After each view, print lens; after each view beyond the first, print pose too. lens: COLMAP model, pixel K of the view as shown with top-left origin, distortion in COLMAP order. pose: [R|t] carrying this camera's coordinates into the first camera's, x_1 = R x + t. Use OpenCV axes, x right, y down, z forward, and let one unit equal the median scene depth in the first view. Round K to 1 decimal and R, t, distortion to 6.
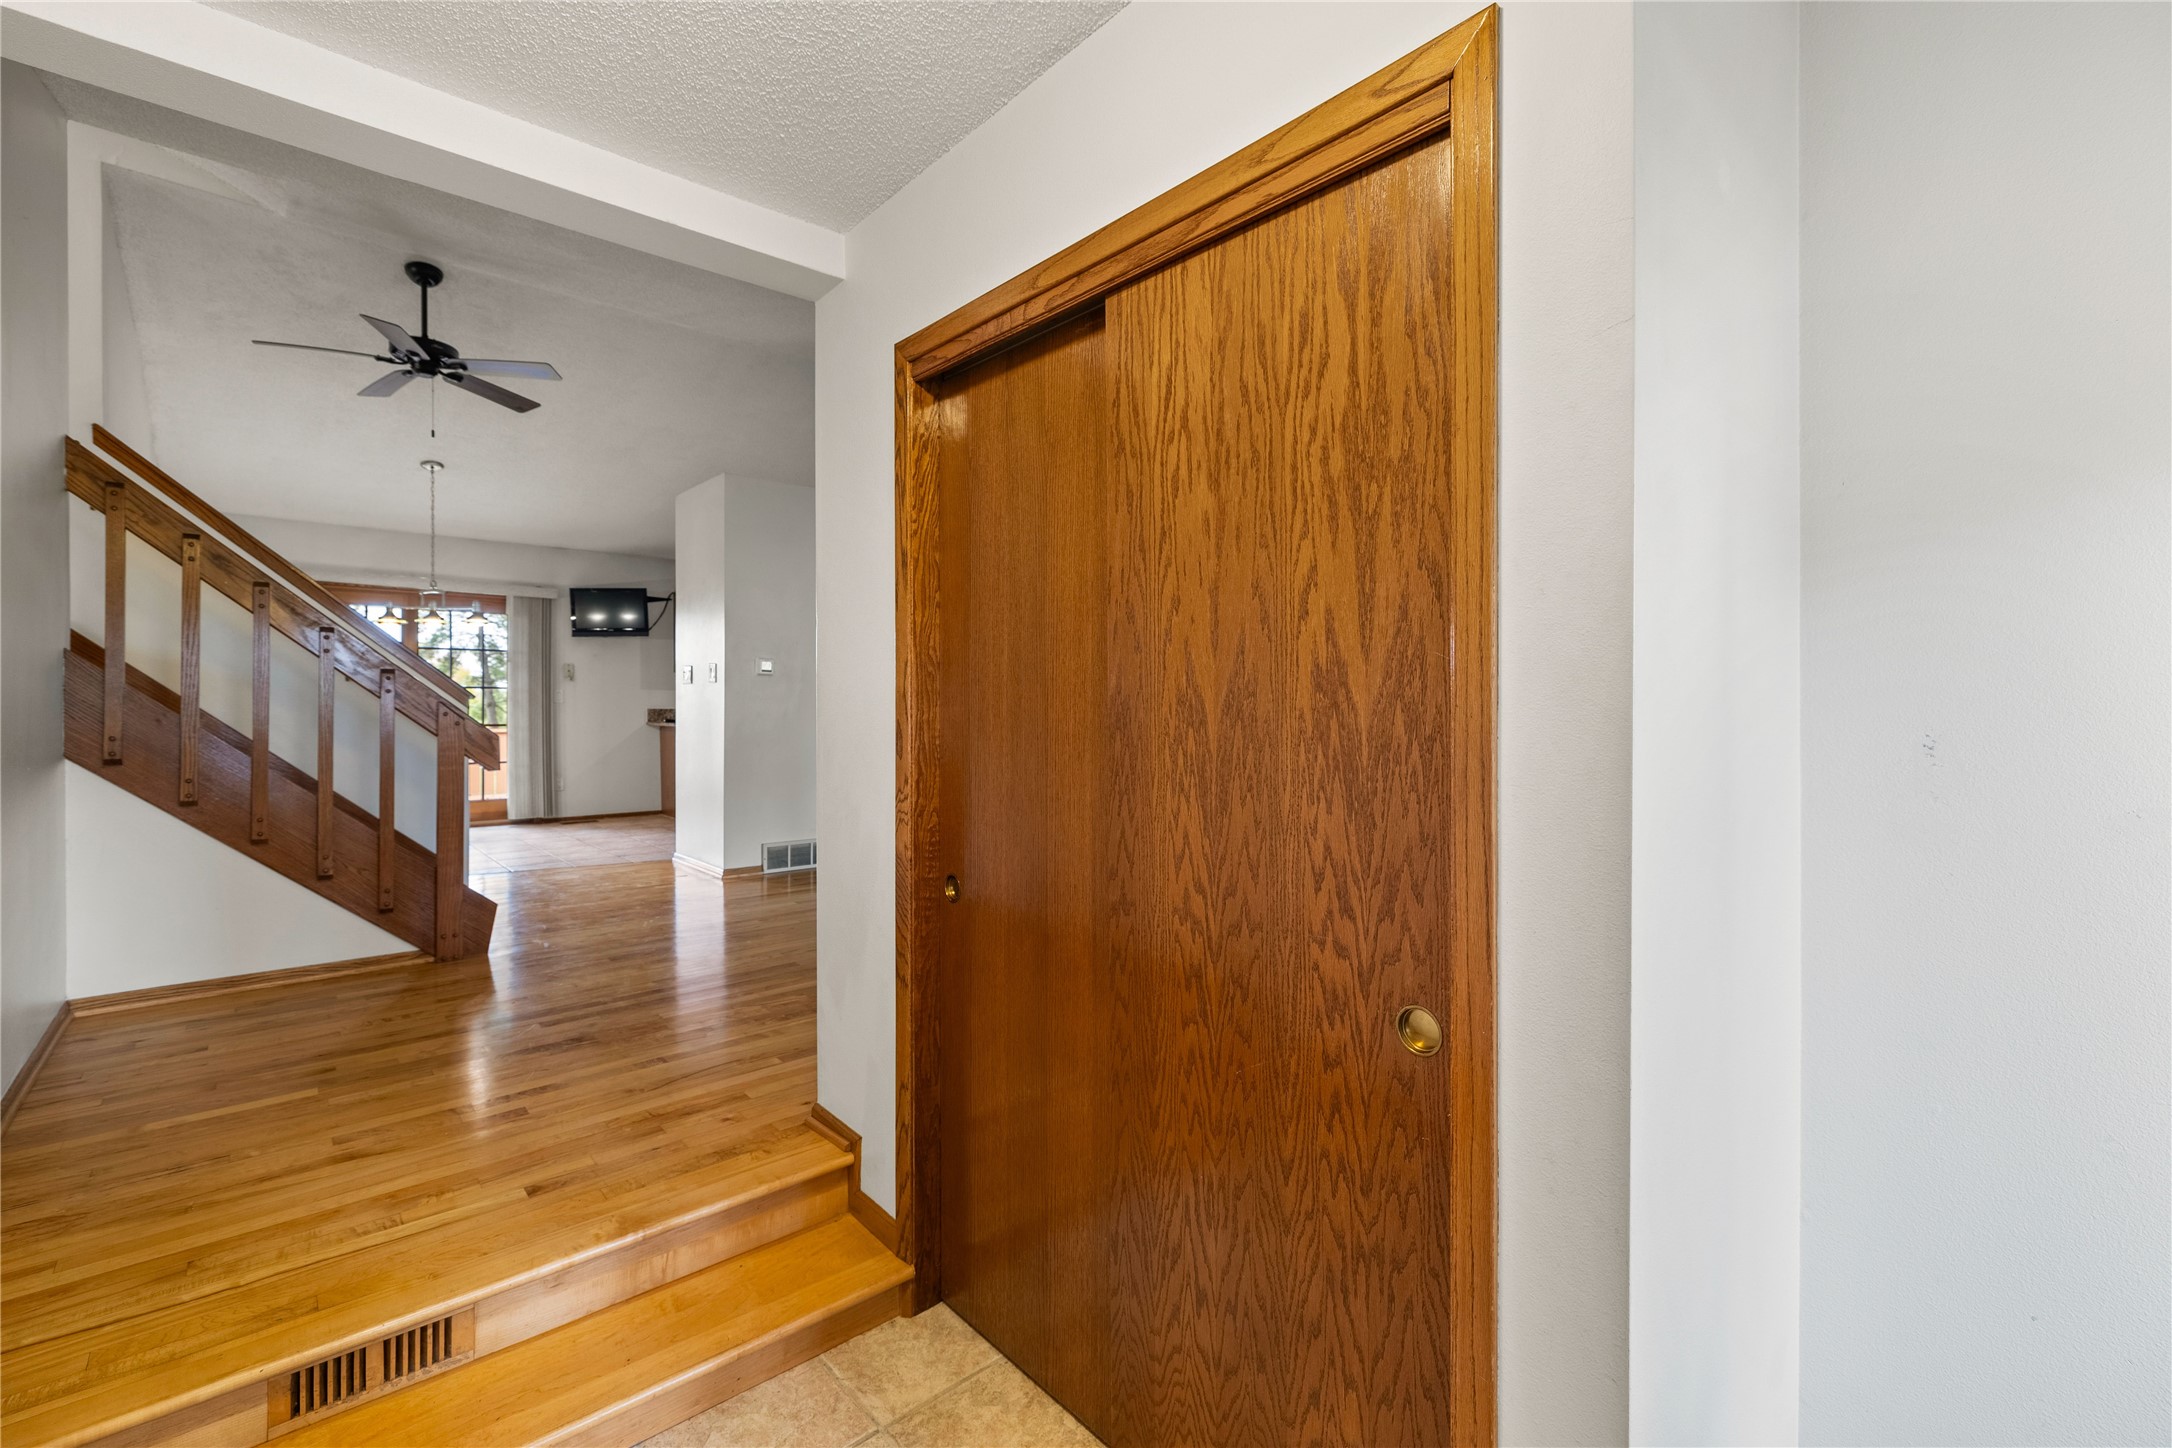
lens RADIAL K [[930.9, 0, 1078.3], [0, 930.9, 712.6], [0, 0, 1]] dist [0.000245, 0.000212]
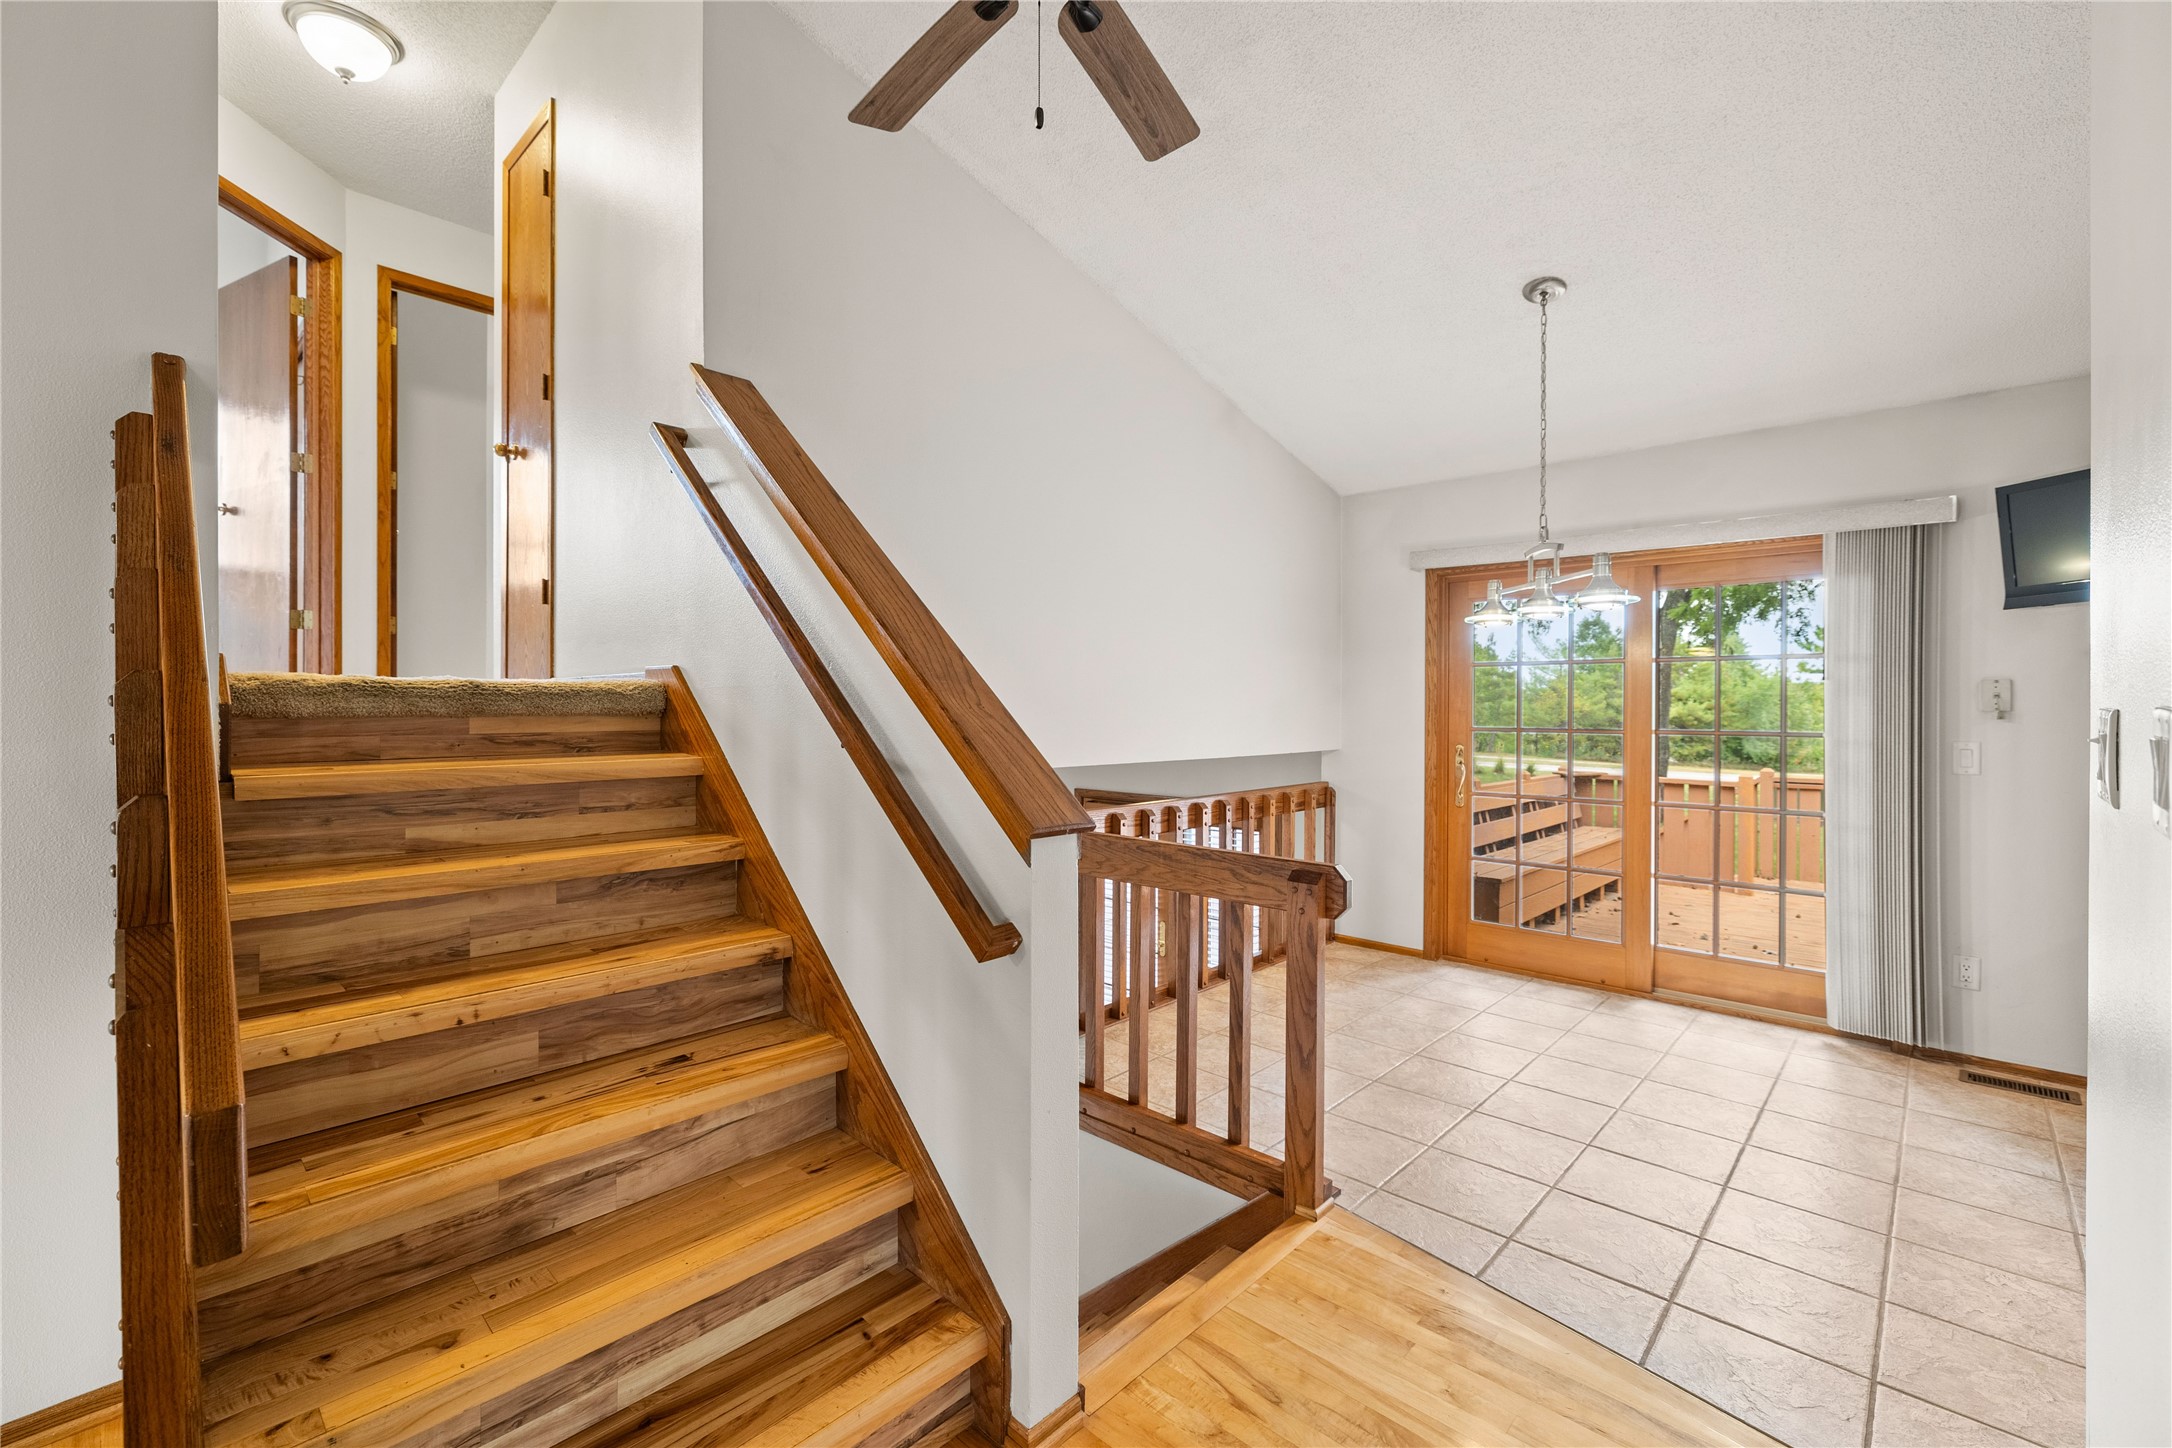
lens RADIAL K [[930.9, 0, 1078.3], [0, 930.9, 712.6], [0, 0, 1]] dist [0.000245, 0.000212]
pose [[0.097077, 0.006625, -0.995255, -0.314723], [-0.008511, 0.999947, 0.005826, -0.061342], [0.995240, 0.007905, 0.097128, 0.957646]]
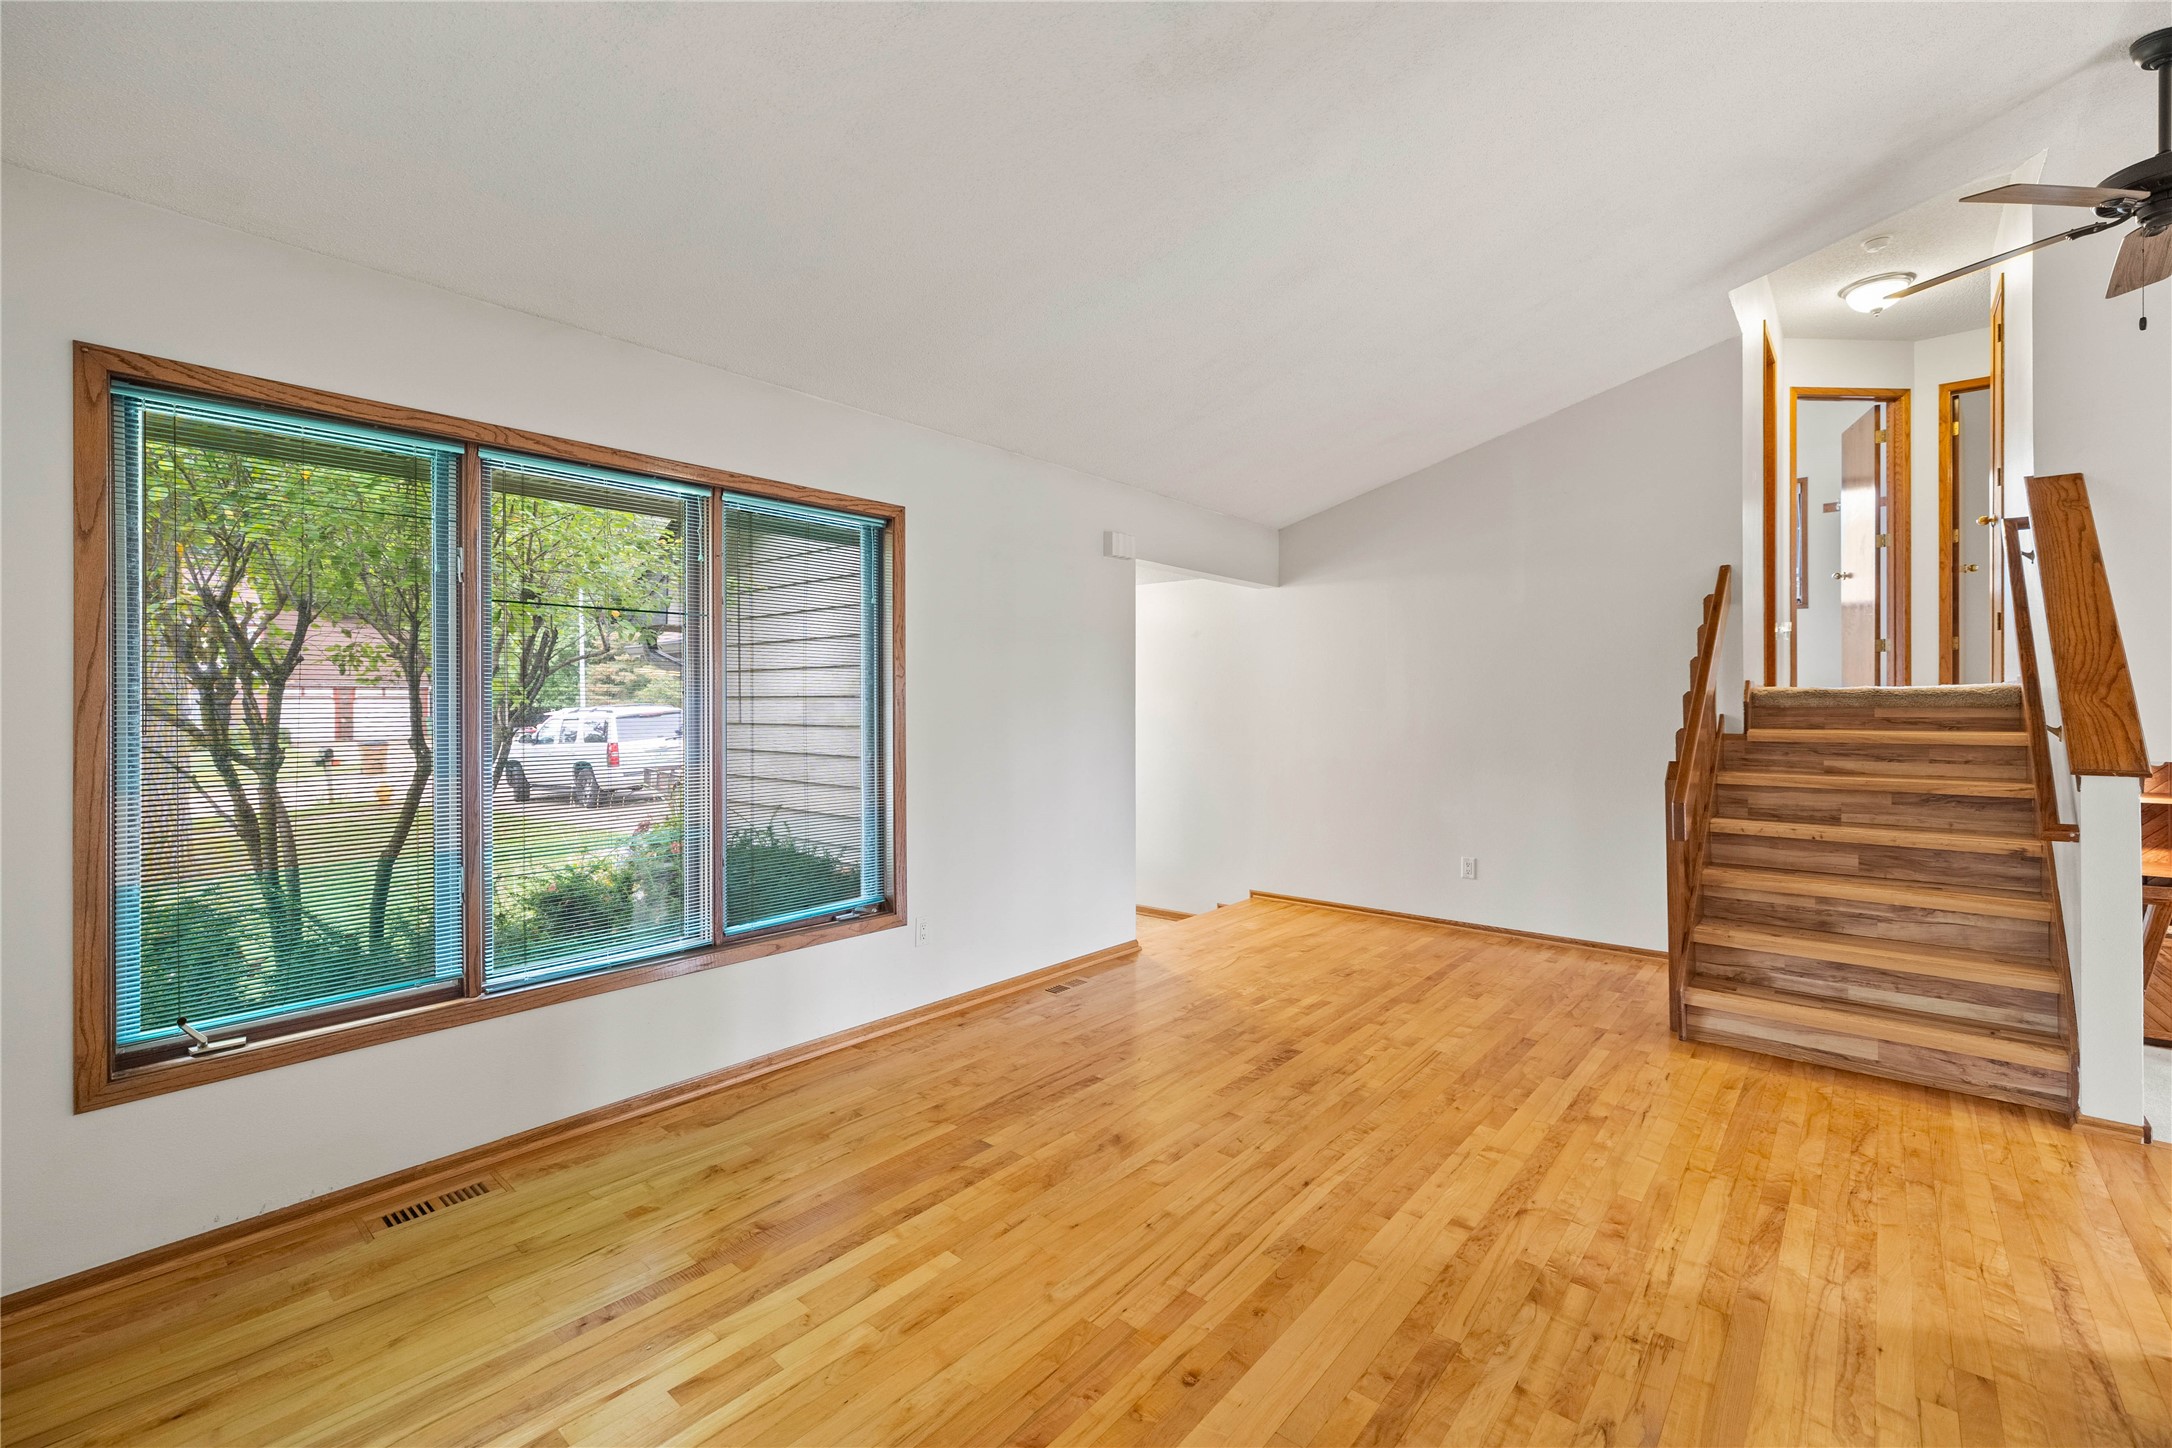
lens RADIAL K [[928.1, 0, 1076.1], [0, 928.1, 698.9], [0, 0, 1]] dist [0.000514, -0.000468]
pose [[-0.990402, 0.000964, -0.138212, 0.052012], [0.001186, 0.999998, -0.001525, -0.061785], [0.138210, -0.001674, -0.990402, 1.457484]]
